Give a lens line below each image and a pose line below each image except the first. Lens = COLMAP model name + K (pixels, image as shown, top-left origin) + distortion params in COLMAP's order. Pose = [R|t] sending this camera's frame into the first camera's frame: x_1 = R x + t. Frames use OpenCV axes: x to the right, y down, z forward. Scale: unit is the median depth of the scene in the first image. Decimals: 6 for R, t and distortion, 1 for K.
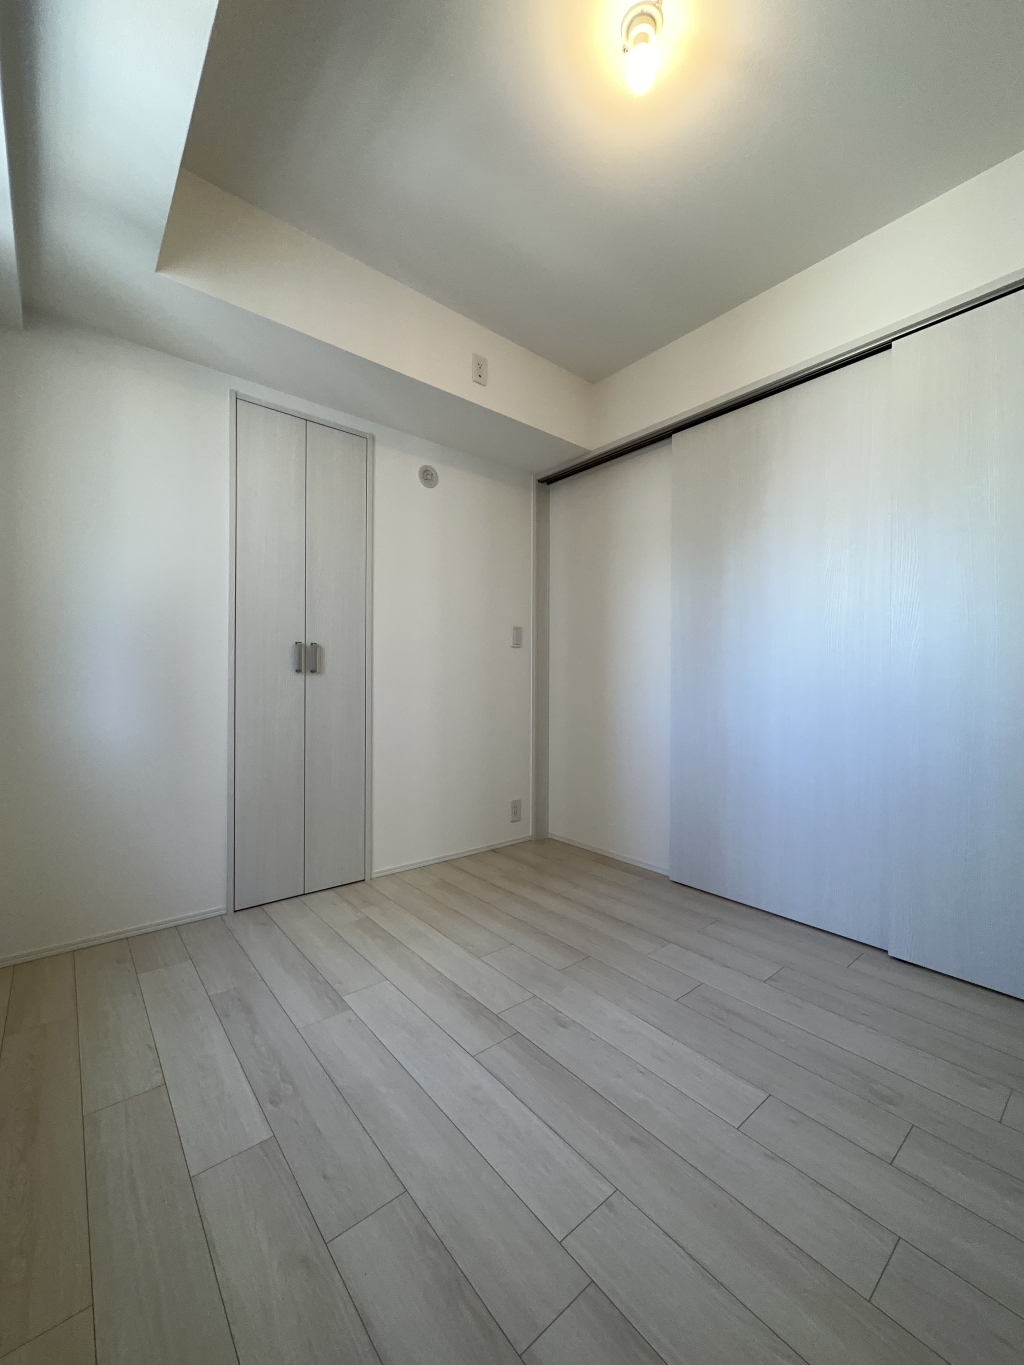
lens RADIAL K [[545.4, 0, 515.1], [0, 545.4, 681.7], [0, 0, 1]] dist [-0.001983, 0.000026]
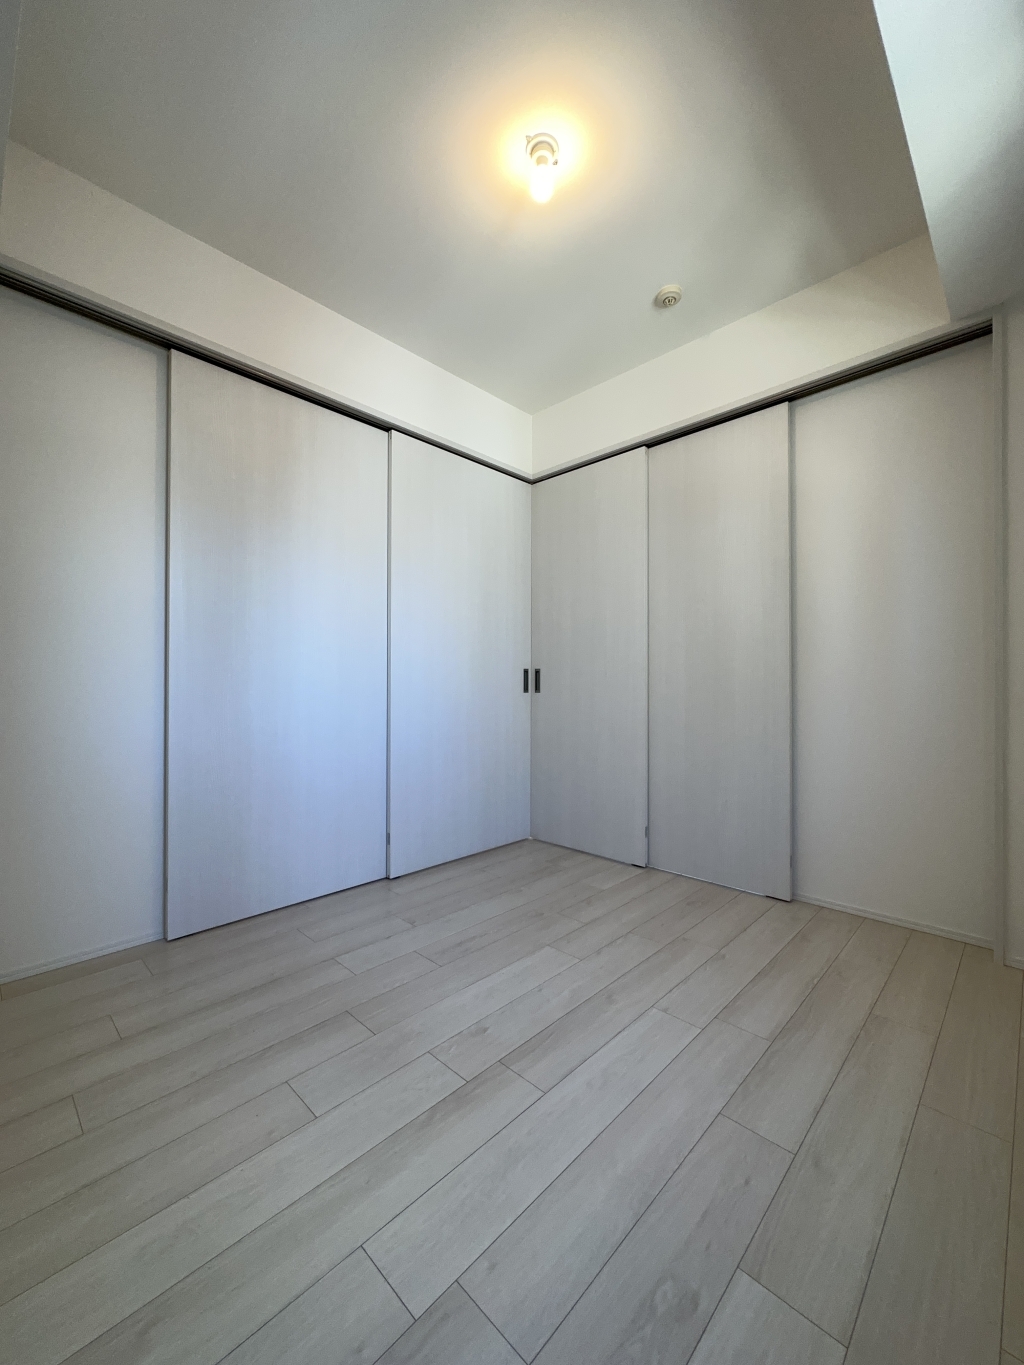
lens RADIAL K [[545.4, 0, 515.1], [0, 545.4, 681.7], [0, 0, 1]] dist [-0.001983, 0.000026]
pose [[-0.107128, 0.001397, 0.994244, -0.860919], [-0.001750, 0.999997, -0.001593, 0.014935], [-0.994244, -0.001911, -0.107125, 1.028681]]
